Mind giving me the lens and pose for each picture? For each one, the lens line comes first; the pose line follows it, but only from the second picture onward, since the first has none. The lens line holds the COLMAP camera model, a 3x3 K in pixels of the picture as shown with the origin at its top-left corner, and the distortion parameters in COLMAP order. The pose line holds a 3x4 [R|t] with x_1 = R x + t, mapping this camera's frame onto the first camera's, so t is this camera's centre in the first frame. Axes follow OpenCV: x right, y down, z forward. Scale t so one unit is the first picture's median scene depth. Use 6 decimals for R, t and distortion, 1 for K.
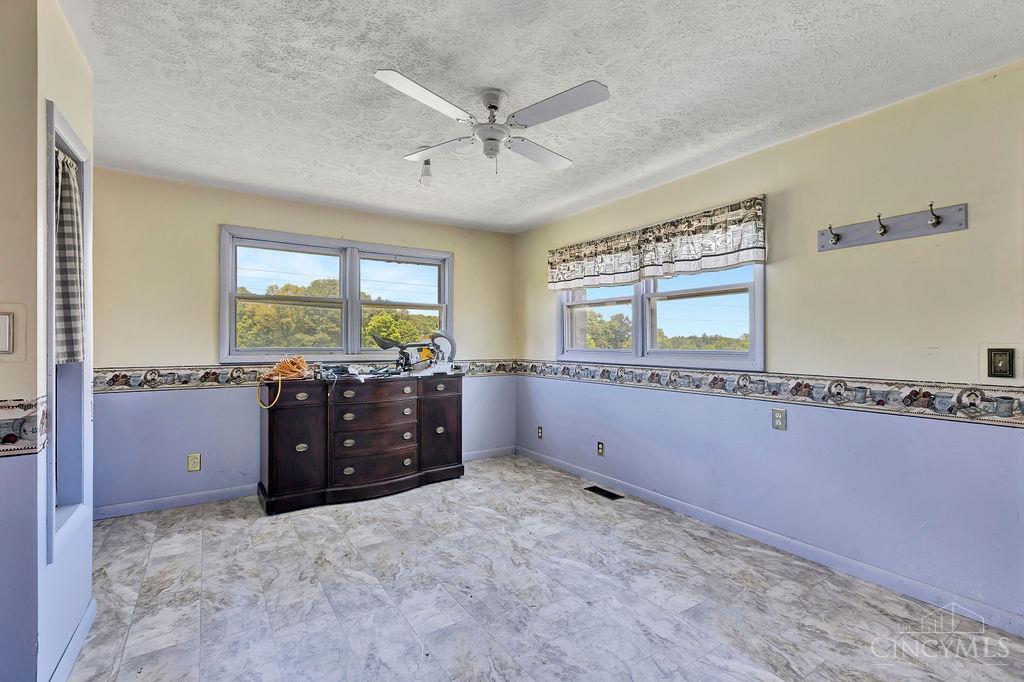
lens RADIAL K [[461.7, 0, 503.1], [0, 461.7, 335.6], [0, 0, 1]] dist [0.007813, 0.000150]
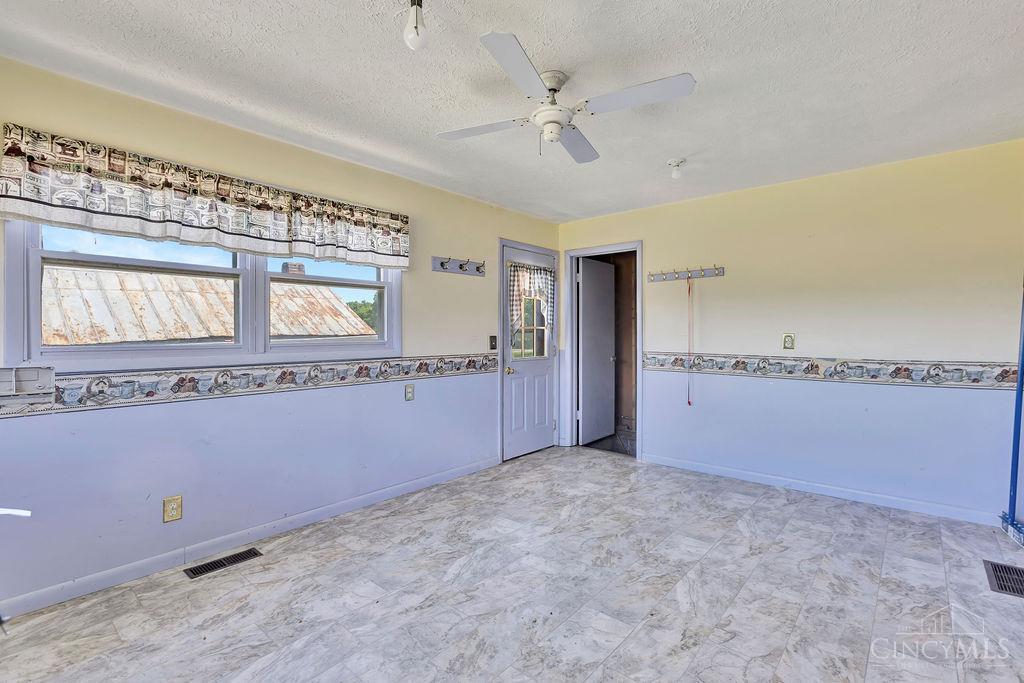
lens RADIAL K [[469.3, 0, 512.5], [0, 469.3, 335.3], [0, 0, 1]] dist [-0.004419, -0.001393]
pose [[-0.282540, -0.006368, 0.959234, -0.665611], [-0.012766, 0.999914, 0.002878, 0.011219], [-0.959171, -0.011432, -0.282597, 0.982399]]
